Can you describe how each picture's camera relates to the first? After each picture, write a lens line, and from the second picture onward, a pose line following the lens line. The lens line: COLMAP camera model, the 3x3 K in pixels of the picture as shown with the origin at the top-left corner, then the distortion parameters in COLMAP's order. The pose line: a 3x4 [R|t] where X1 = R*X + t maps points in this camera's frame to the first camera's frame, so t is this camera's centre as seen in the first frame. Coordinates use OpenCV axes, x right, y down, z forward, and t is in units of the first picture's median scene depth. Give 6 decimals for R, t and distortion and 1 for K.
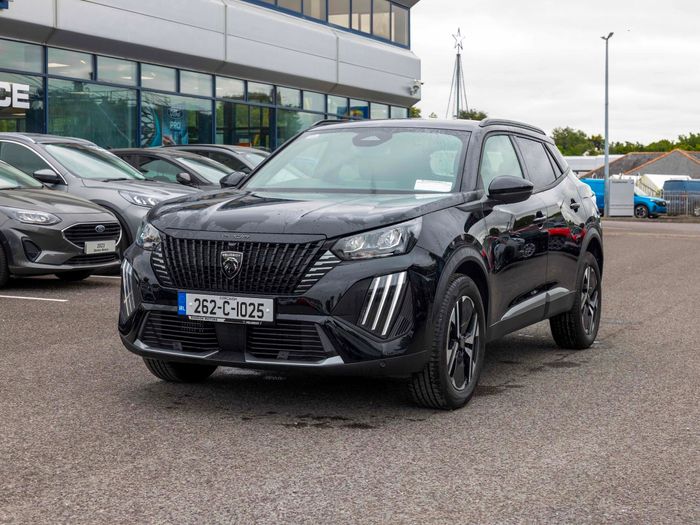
lens RADIAL K [[1170.3, 0, 350.0], [0, 1170.3, 262.5], [0, 0, 1]] dist [-0.001383, -0.036269]
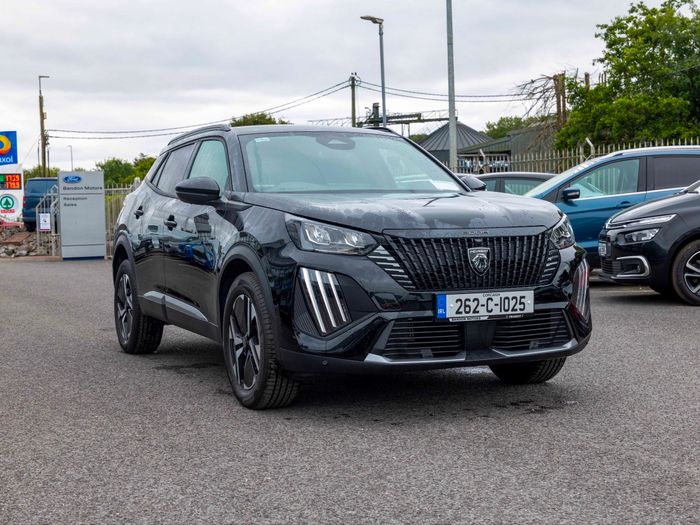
lens RADIAL K [[1076.3, 0, 350.0], [0, 1076.3, 262.5], [0, 0, 1]] dist [-0.015812, 0.016289]
pose [[0.648094, -0.061610, 0.759064, -0.863533], [0.081486, 0.996610, 0.011317, -0.016179], [-0.757189, 0.054518, 0.650917, 0.499959]]
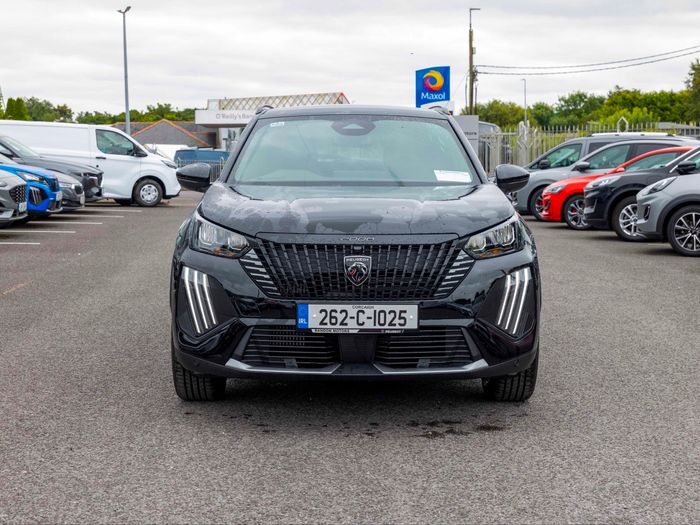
lens RADIAL K [[1170.3, 0, 350.0], [0, 1170.3, 262.5], [0, 0, 1]] dist [-0.001383, -0.036269]
pose [[0.902327, -0.052536, 0.427838, -0.504451], [0.041495, 0.998522, 0.035100, -0.036927], [-0.429050, -0.013918, 0.903174, 0.173660]]
